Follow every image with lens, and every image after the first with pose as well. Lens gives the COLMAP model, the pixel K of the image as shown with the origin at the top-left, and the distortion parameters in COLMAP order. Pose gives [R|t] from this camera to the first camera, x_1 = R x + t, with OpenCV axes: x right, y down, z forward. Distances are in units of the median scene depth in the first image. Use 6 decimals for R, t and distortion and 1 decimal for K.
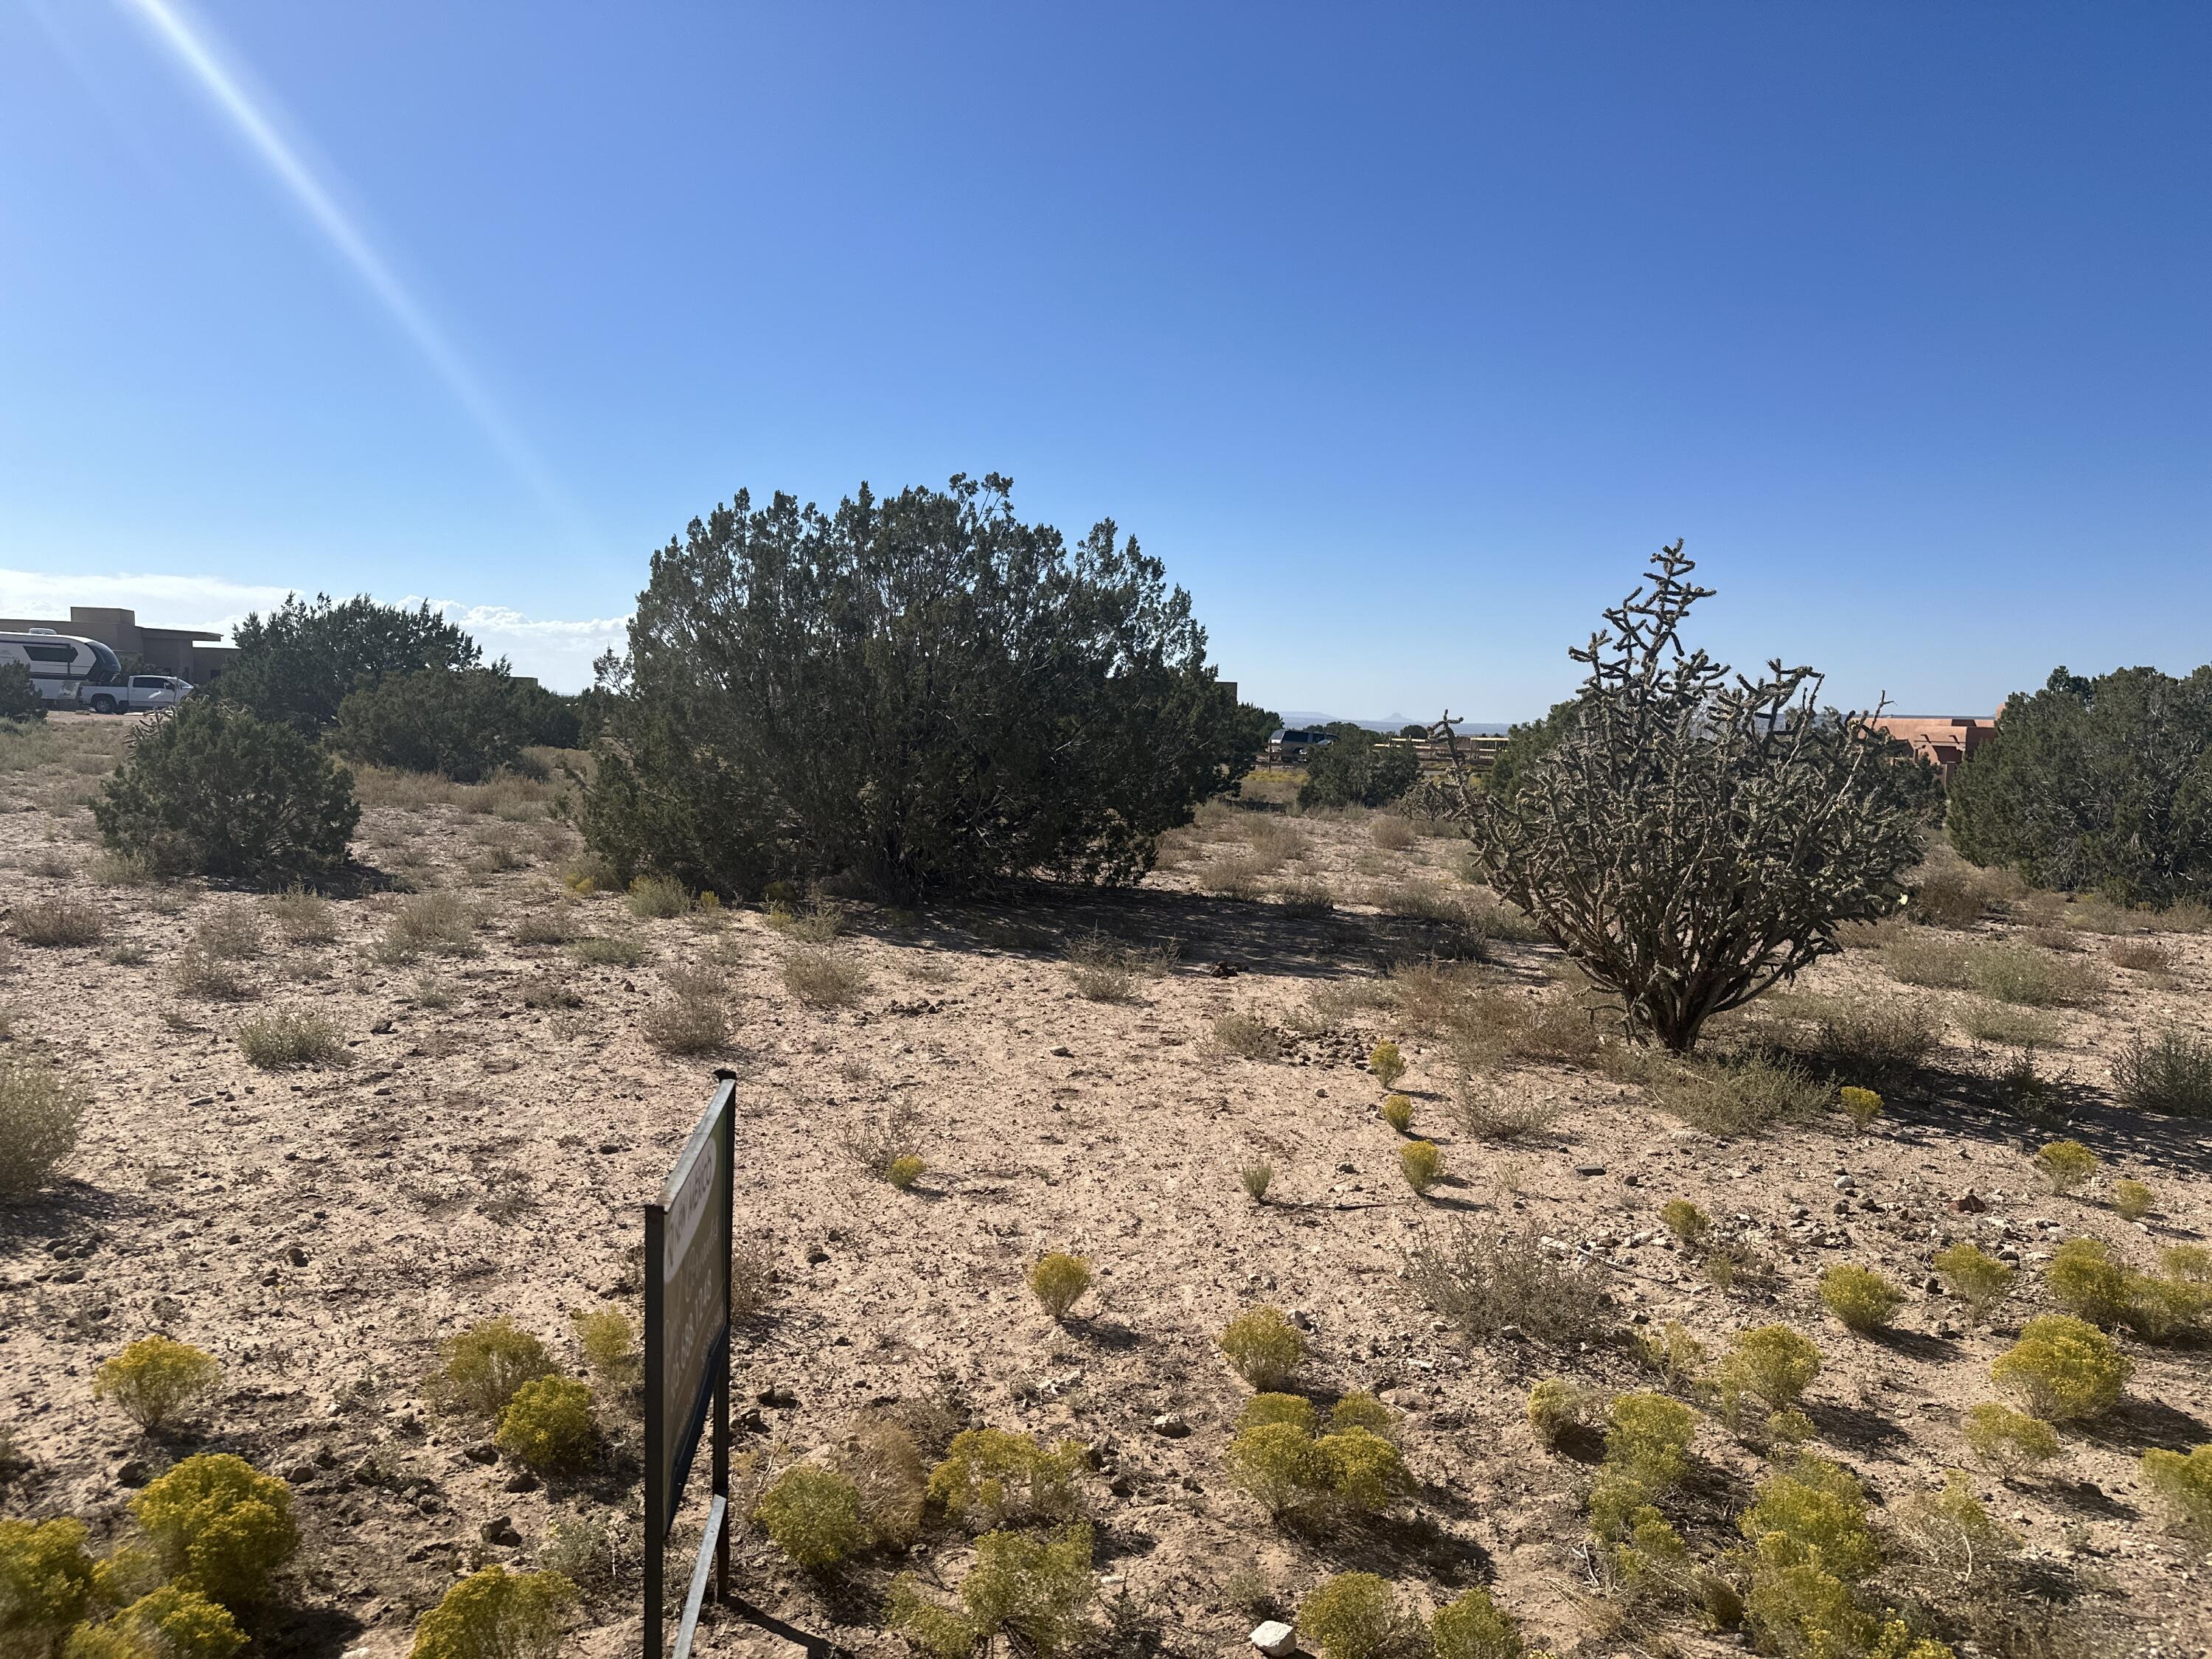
lens RADIAL K [[1683.5, 0, 997.9], [0, 1683.5, 854.0], [0, 0, 1]] dist [0.079600, -0.084046]
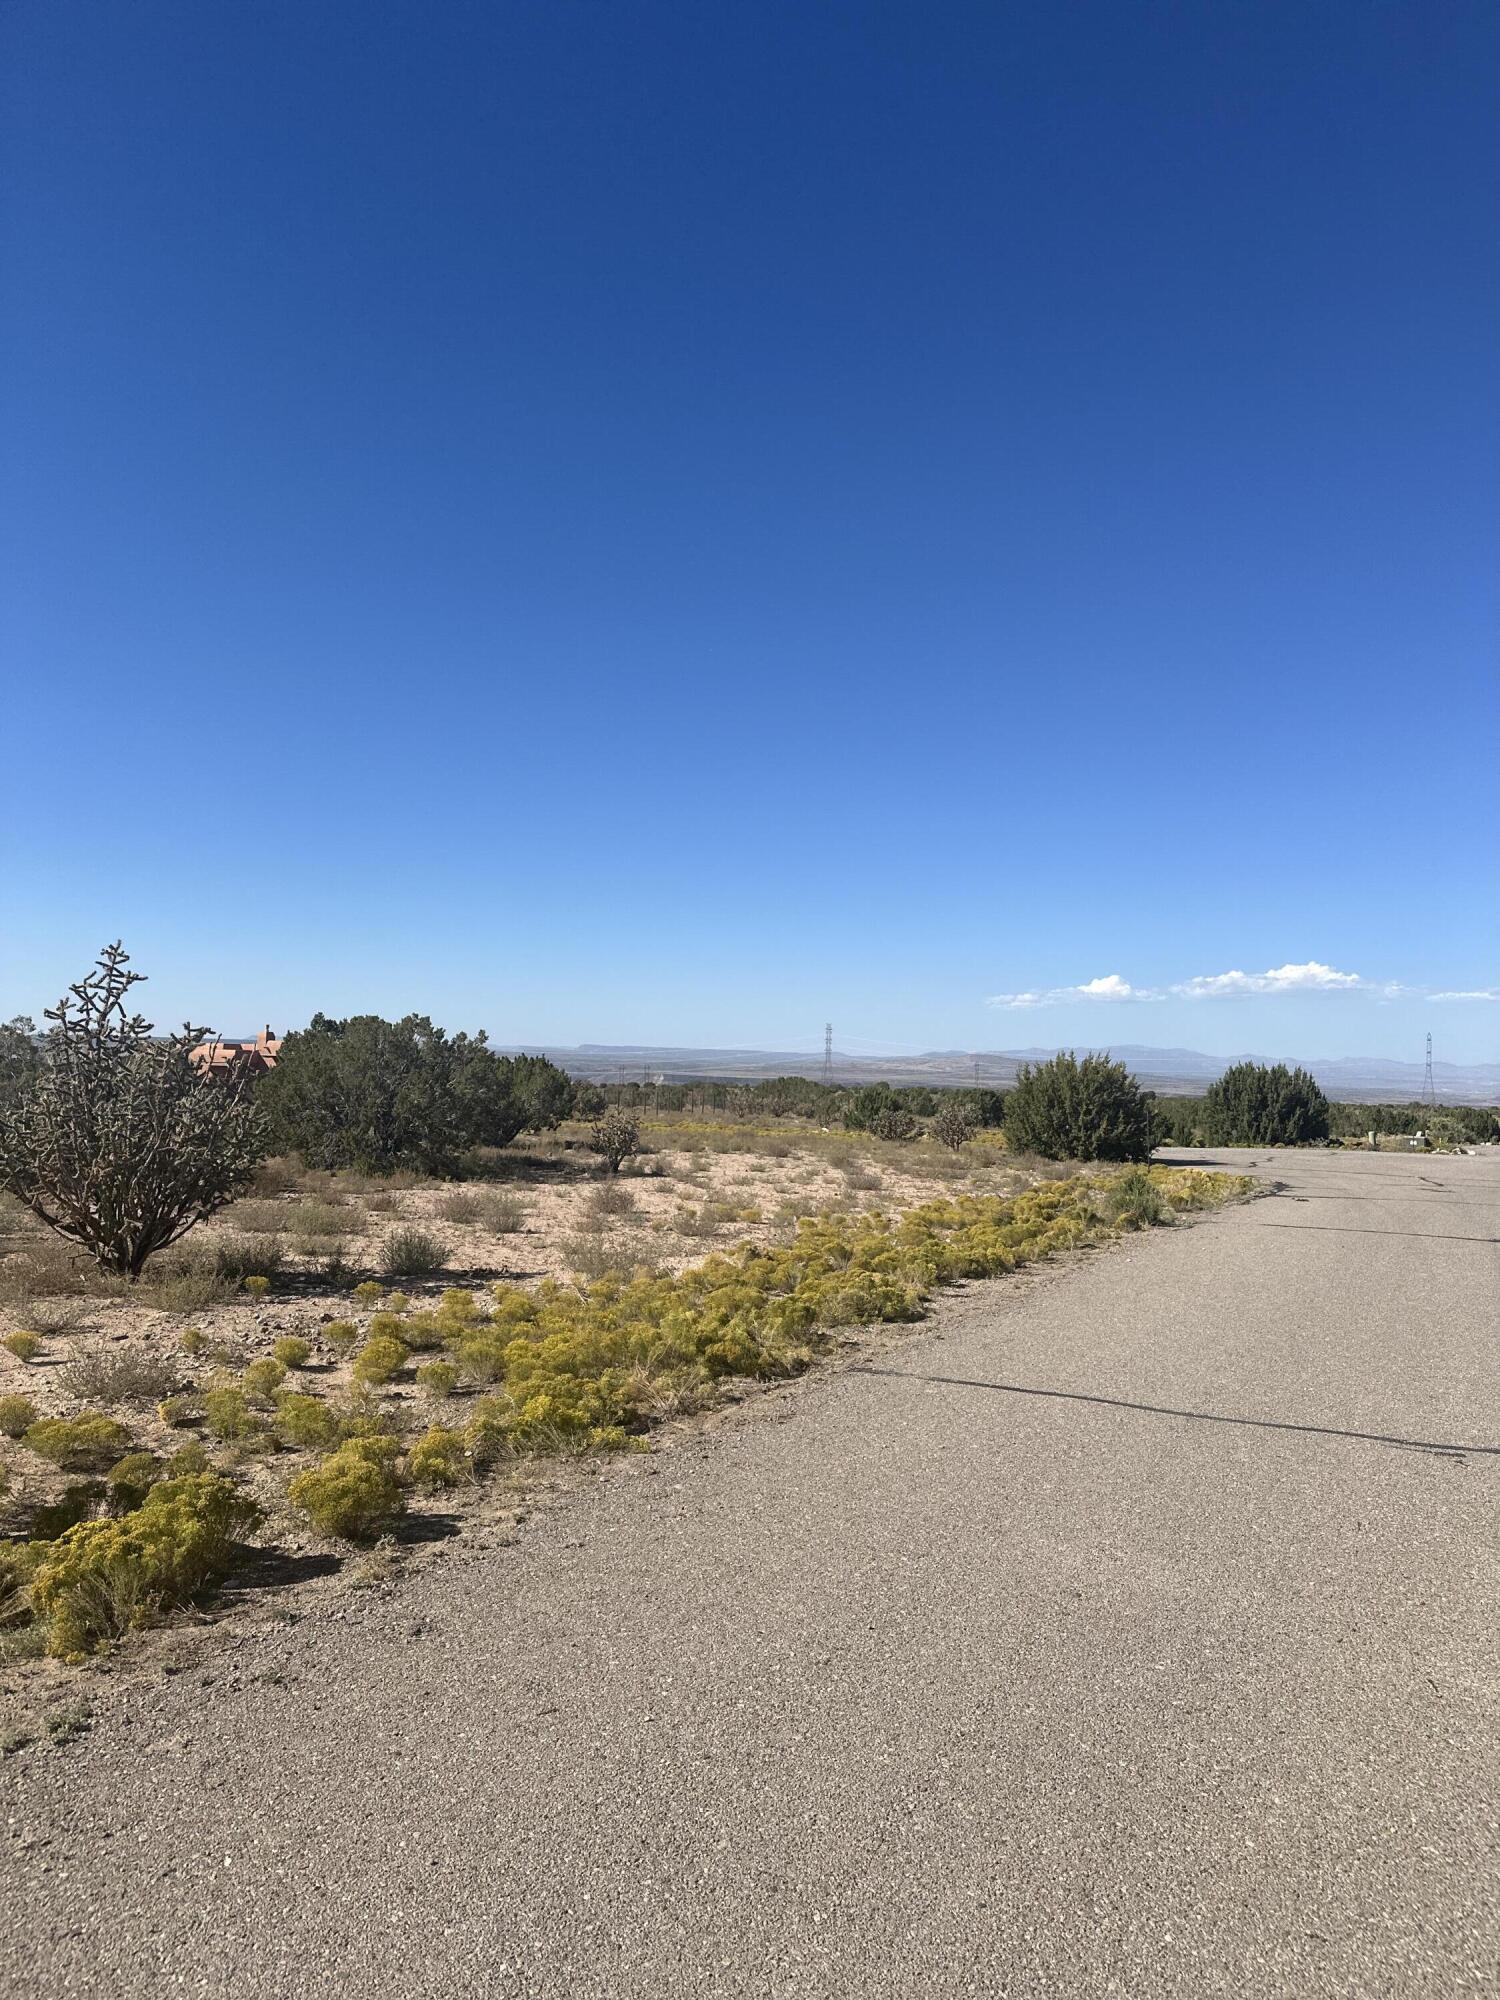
lens RADIAL K [[1522.1, 0, 844.3], [0, 1522.1, 1002.5], [0, 0, 1]] dist [0.079600, -0.084046]
pose [[0.626622, 0.024726, 0.778931, -0.262748], [0.055675, 0.995522, -0.076390, 0.010447], [-0.777332, 0.091234, 0.622439, -0.347246]]
